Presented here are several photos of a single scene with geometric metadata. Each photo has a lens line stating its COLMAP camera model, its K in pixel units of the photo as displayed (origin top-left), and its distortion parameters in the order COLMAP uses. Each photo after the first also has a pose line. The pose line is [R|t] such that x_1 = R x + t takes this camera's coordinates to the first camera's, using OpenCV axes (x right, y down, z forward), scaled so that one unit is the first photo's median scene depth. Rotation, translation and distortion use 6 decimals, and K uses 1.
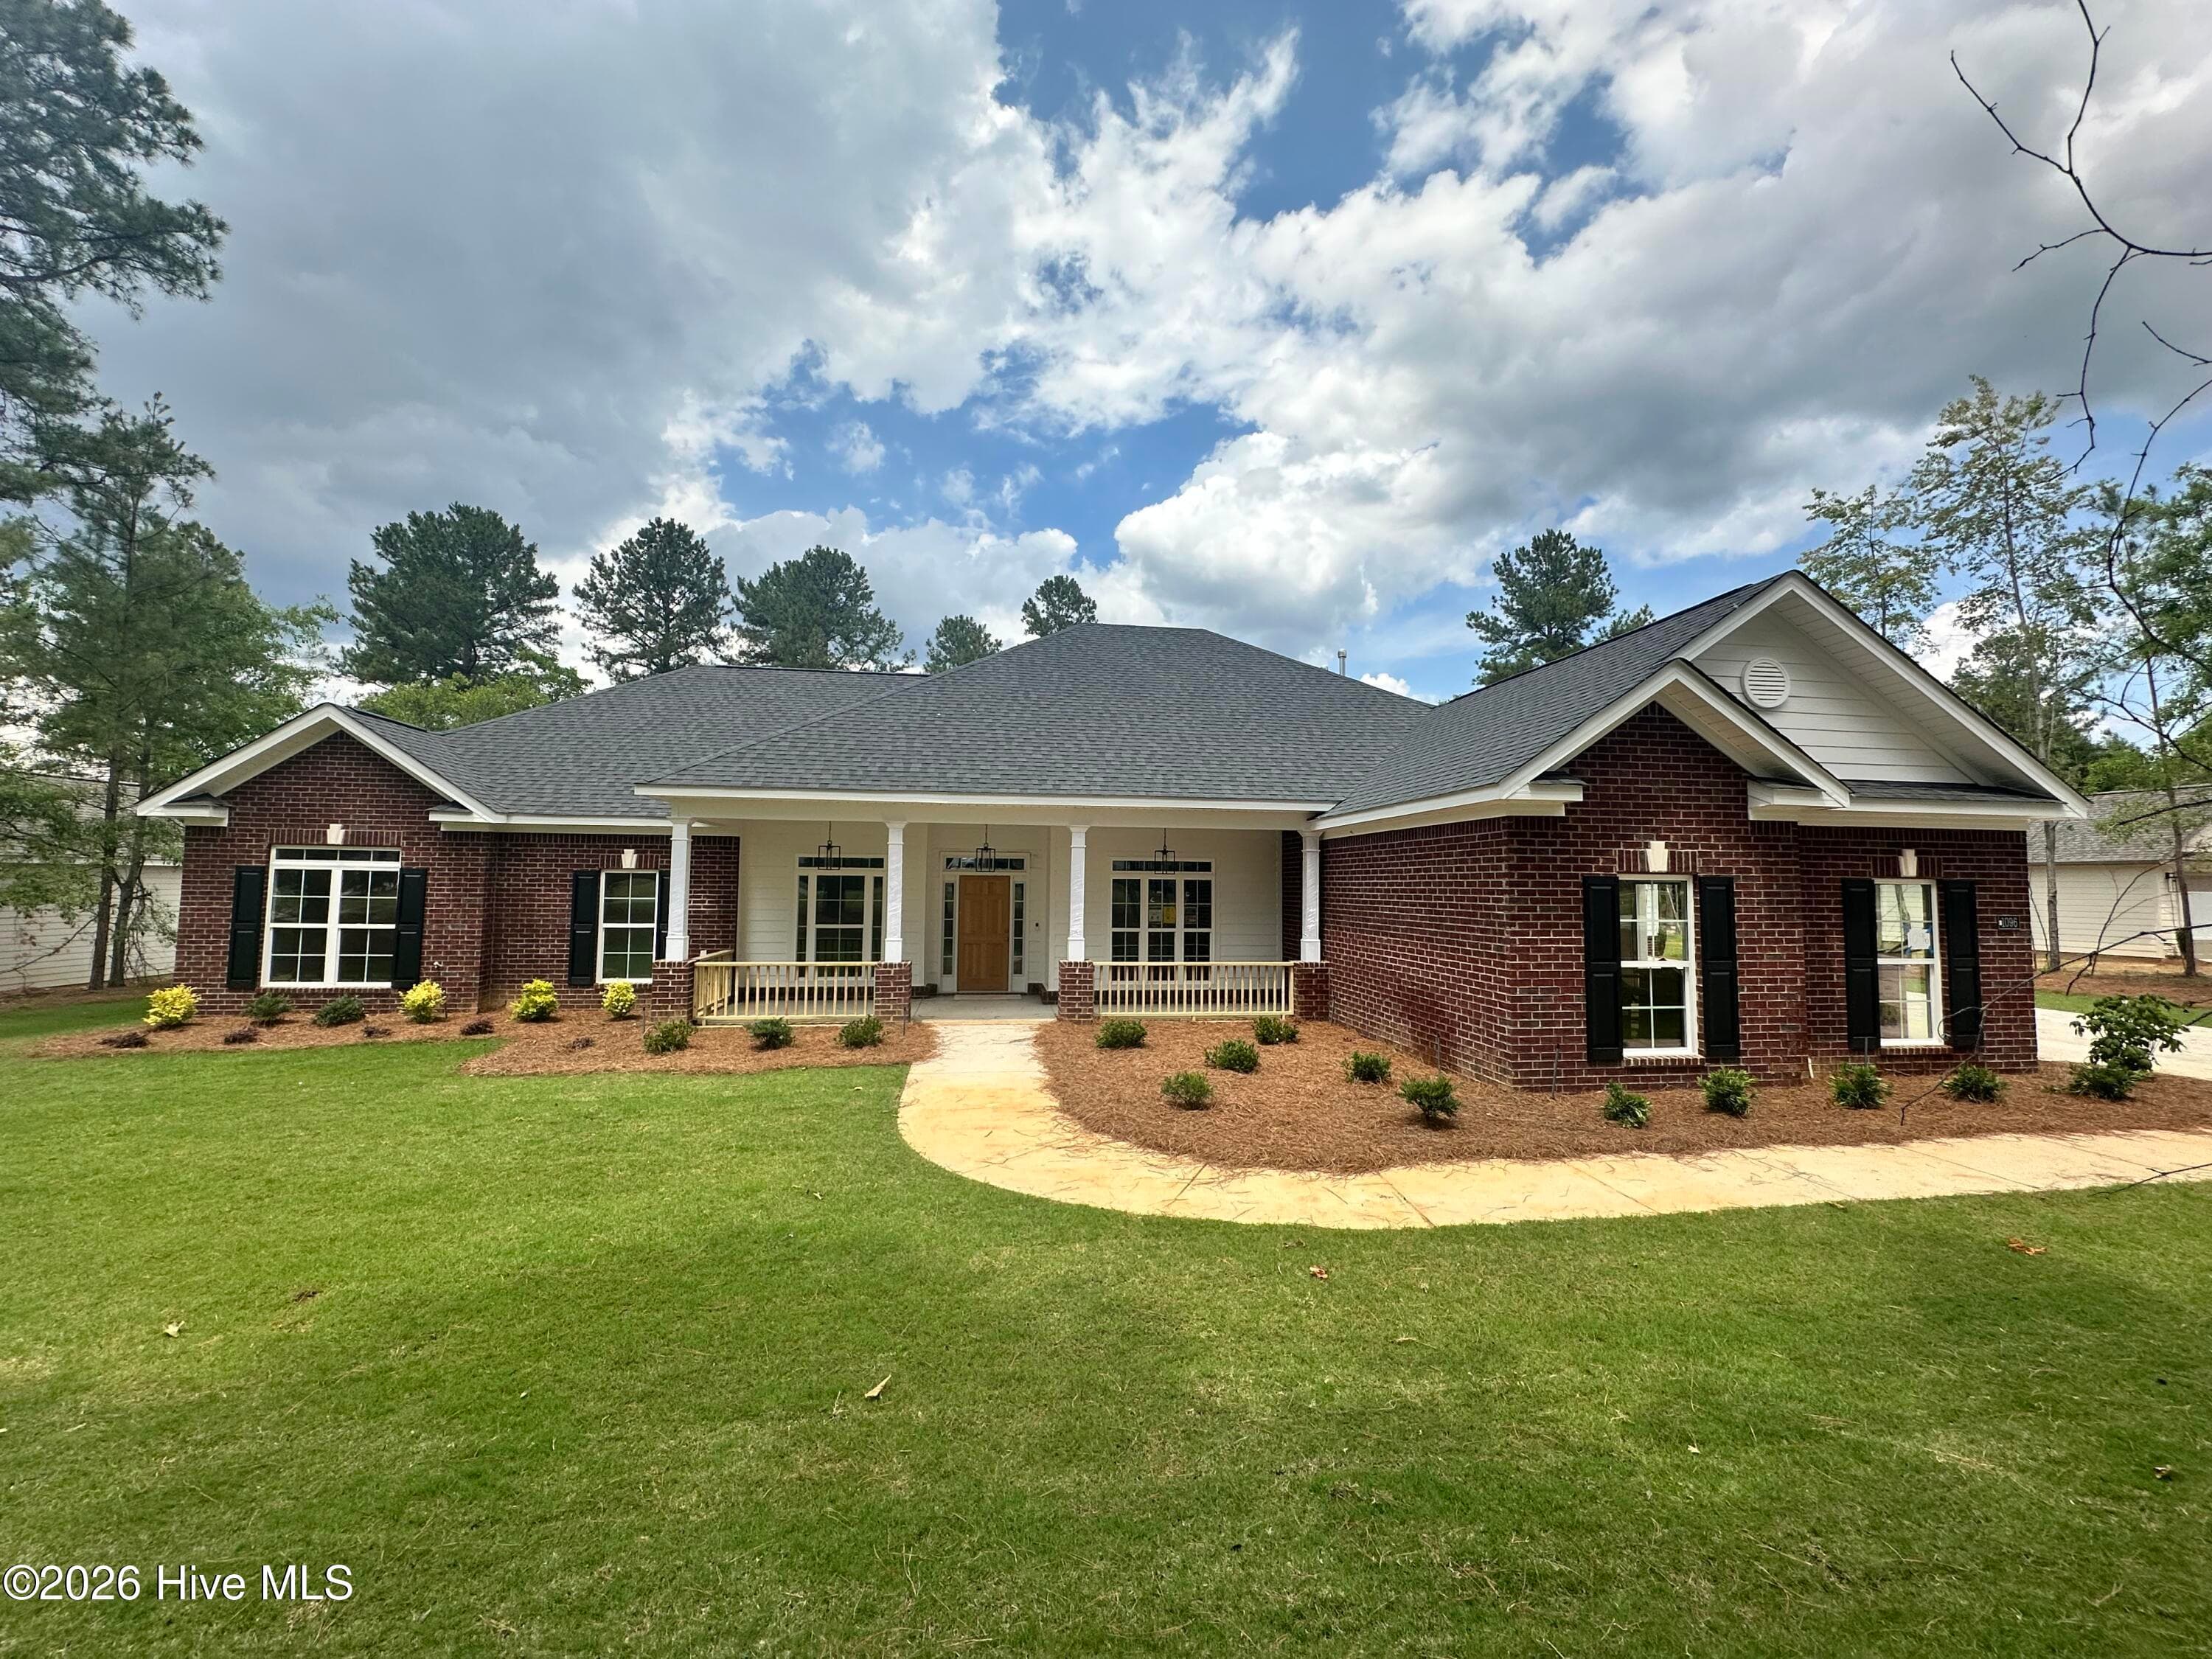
lens RADIAL K [[878.3, 0, 1106.0], [0, 878.3, 829.5], [0, 0, 1]] dist [-0.000996, -0.000121]
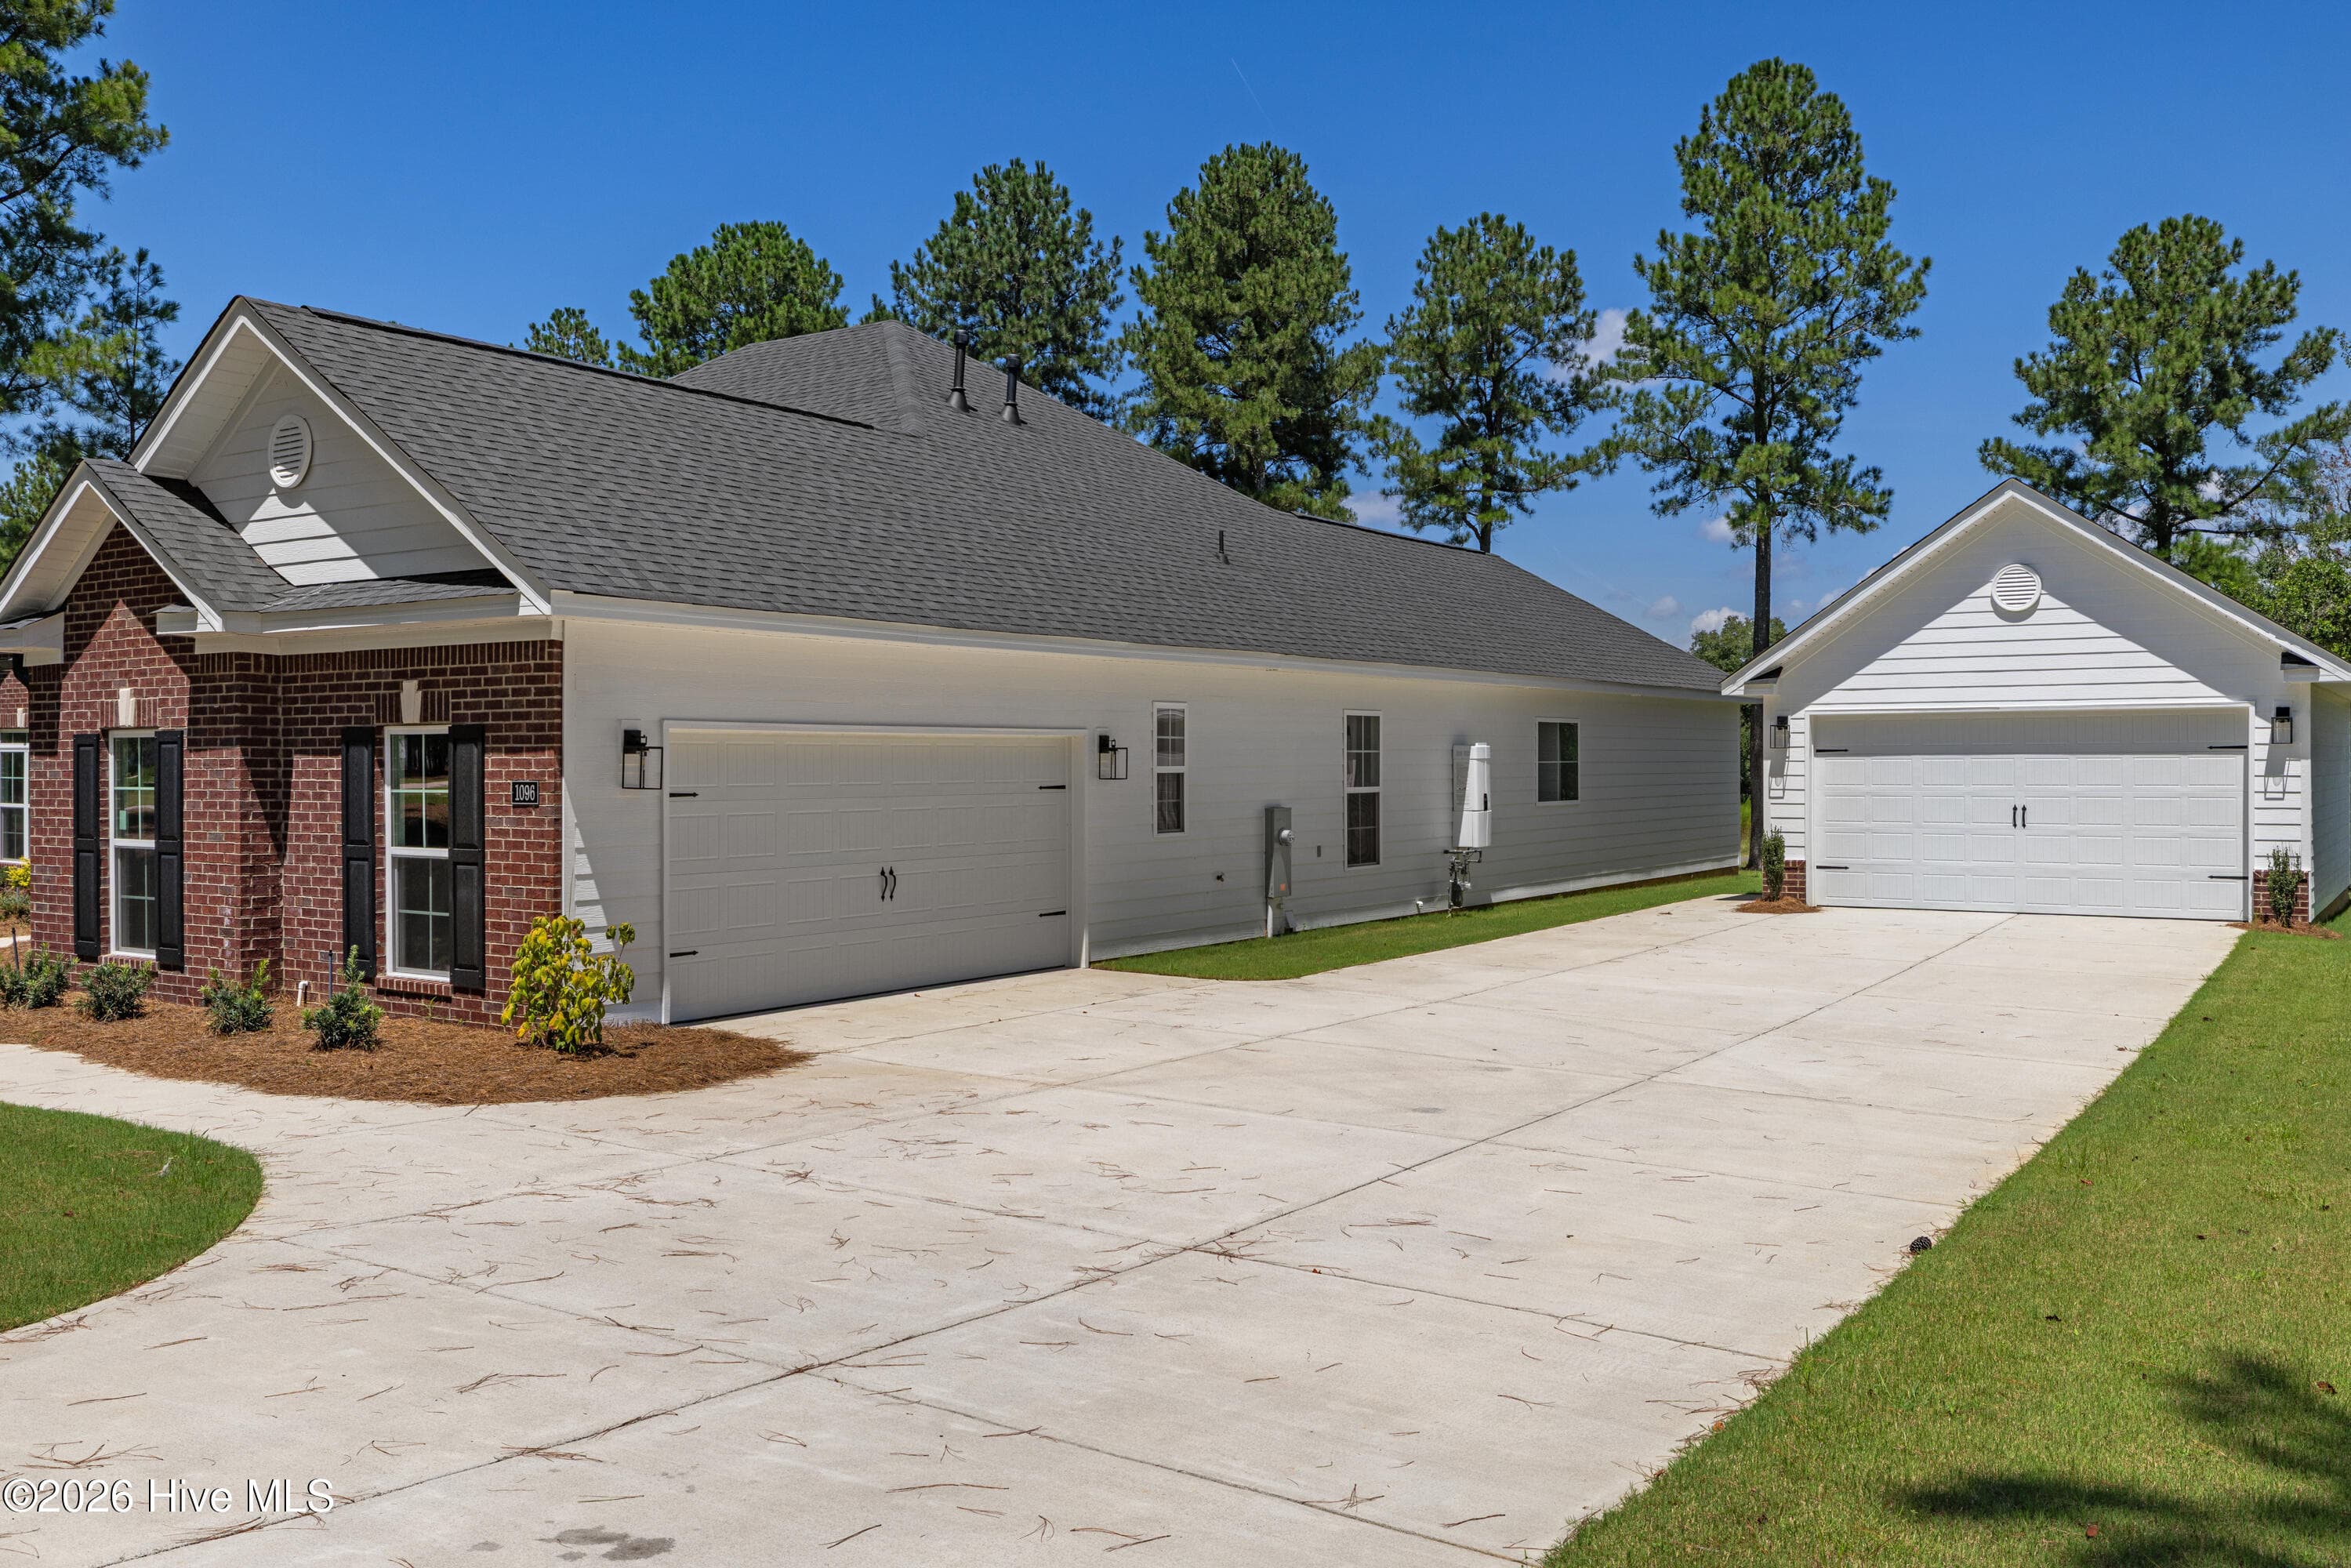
lens RADIAL K [[1841.4, 0, 1145.6], [0, 1841.4, 798.0], [0, 0, 1]] dist [0.006839, -0.026528]
pose [[0.752695, -0.000044, -0.658370, 1.549111], [0.050402, 0.997069, 0.057557, 0.040523], [0.656438, -0.076506, 0.750491, 0.227964]]
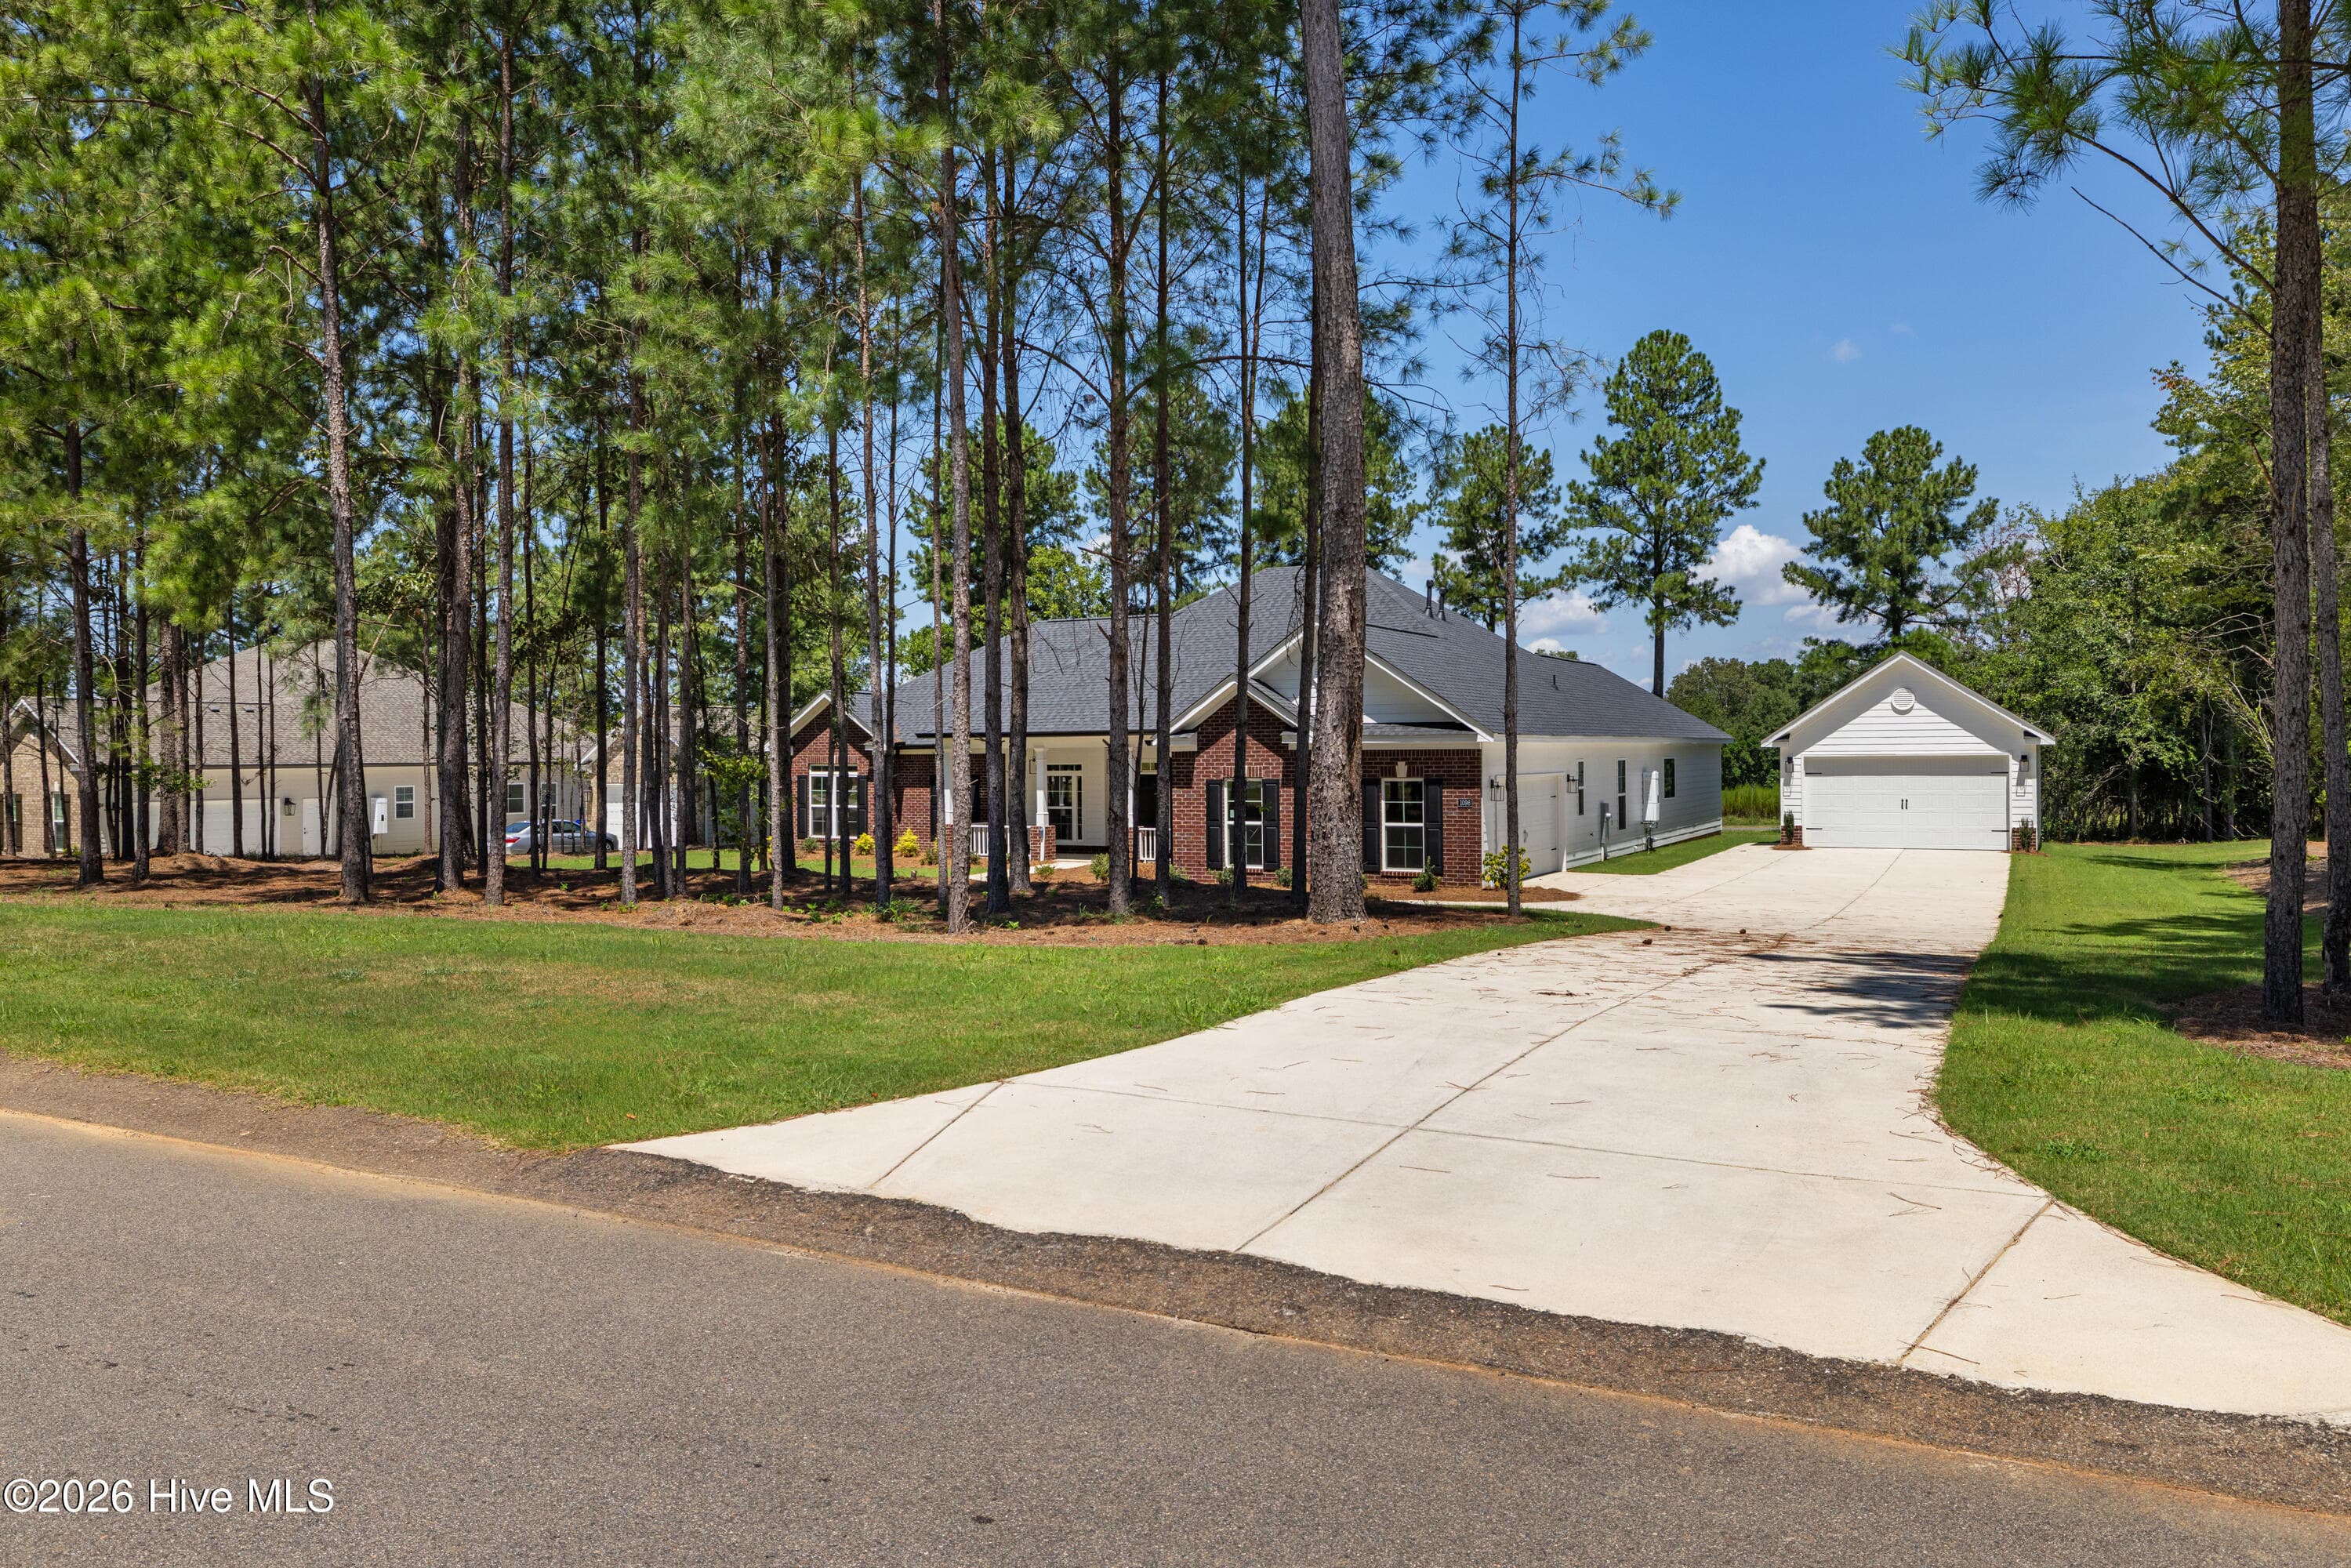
lens RADIAL K [[1507.5, 0, 1164.6], [0, 1507.5, 778.0], [0, 0, 1]] dist [0.003034, -0.015867]
pose [[0.808831, -0.008827, -0.587975, 1.611089], [0.052060, 0.997036, 0.056647, -0.098261], [0.585733, -0.076428, 0.806893, -1.203823]]
